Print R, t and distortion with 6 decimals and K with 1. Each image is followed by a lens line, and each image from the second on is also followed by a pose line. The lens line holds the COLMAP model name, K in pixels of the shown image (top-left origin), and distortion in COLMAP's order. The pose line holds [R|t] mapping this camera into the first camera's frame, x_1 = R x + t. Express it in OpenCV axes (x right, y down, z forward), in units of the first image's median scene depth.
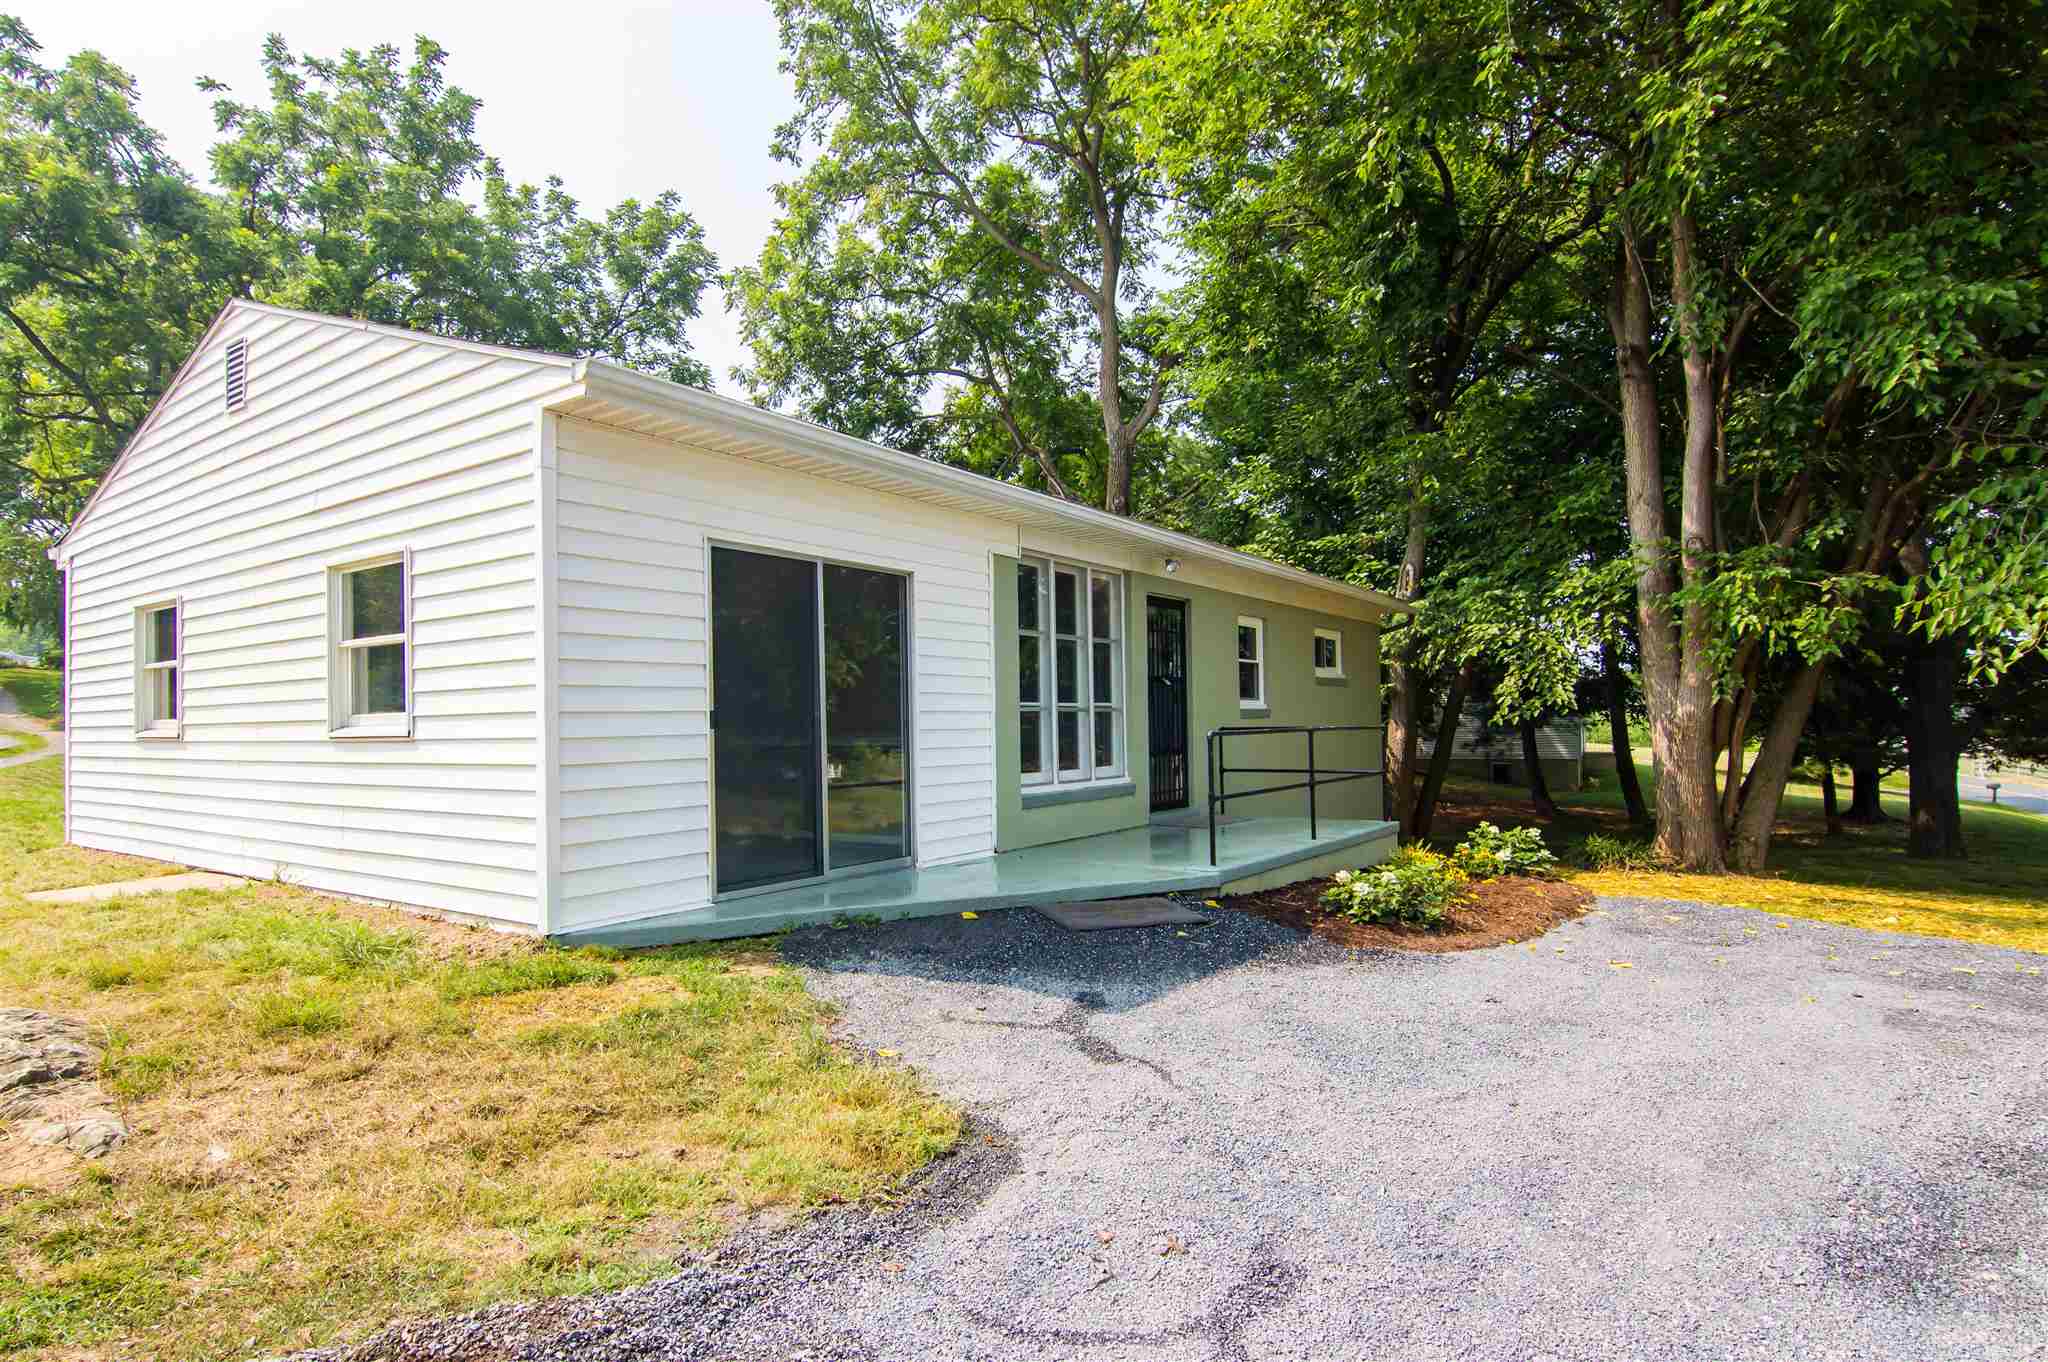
lens RADIAL K [[1095.0, 0, 989.1], [0, 1095.0, 653.5], [0, 0, 1]] dist [-0.000194, -0.012336]
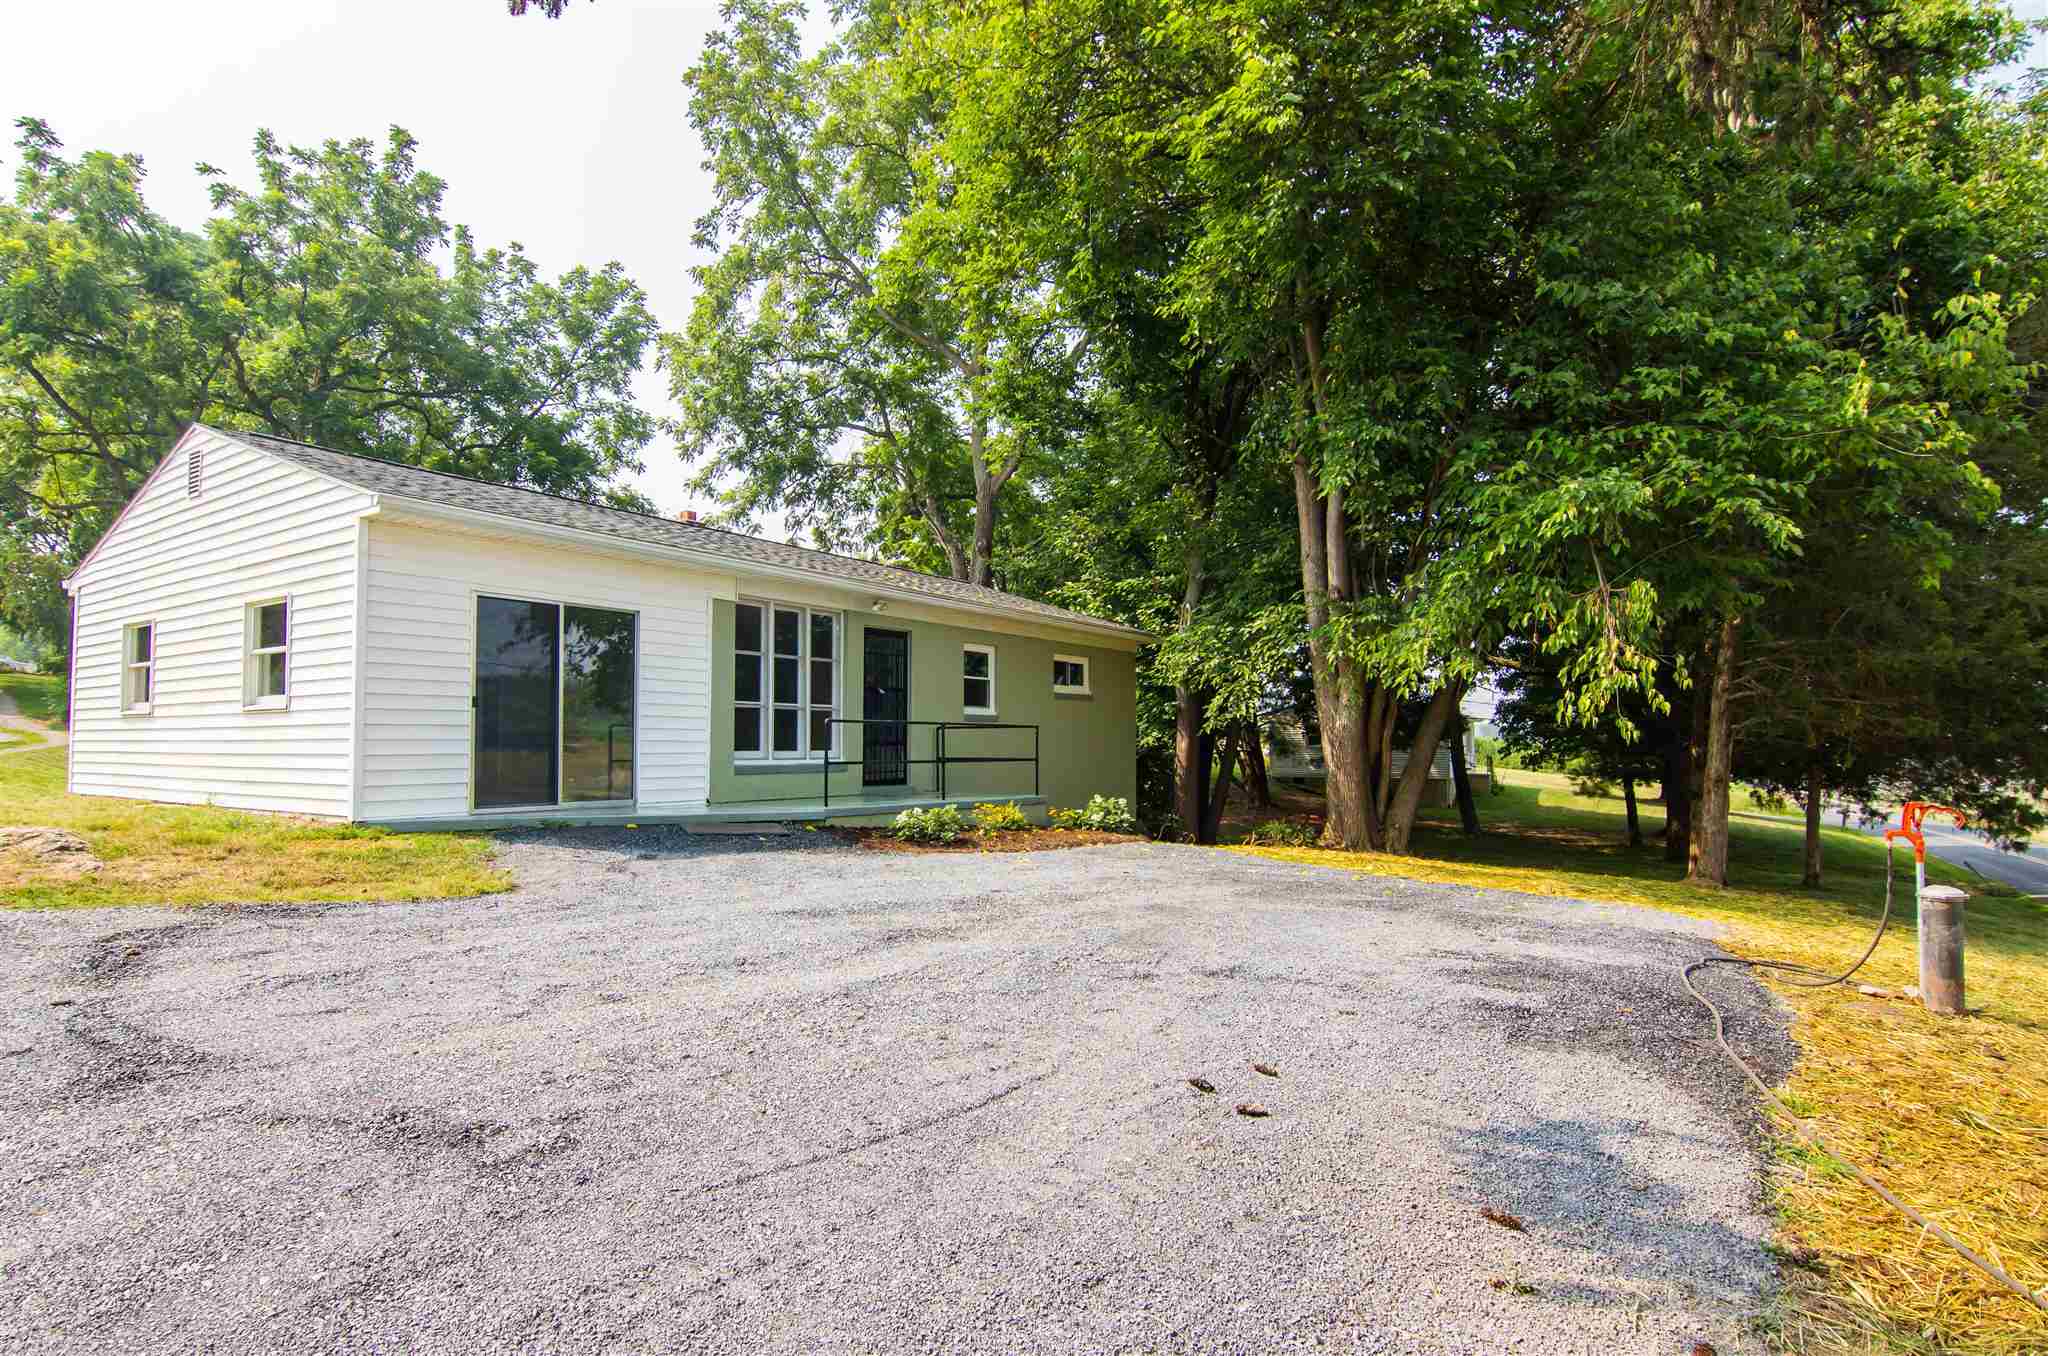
lens RADIAL K [[1119.9, 0, 1023.8], [0, 1119.9, 654.5], [0, 0, 1]] dist [0.000177, -0.013328]
pose [[0.999798, 0.016833, 0.011012, 0.150102], [-0.016598, 0.999640, -0.021098, 0.003134], [-0.011364, 0.020910, 0.999717, -0.186181]]
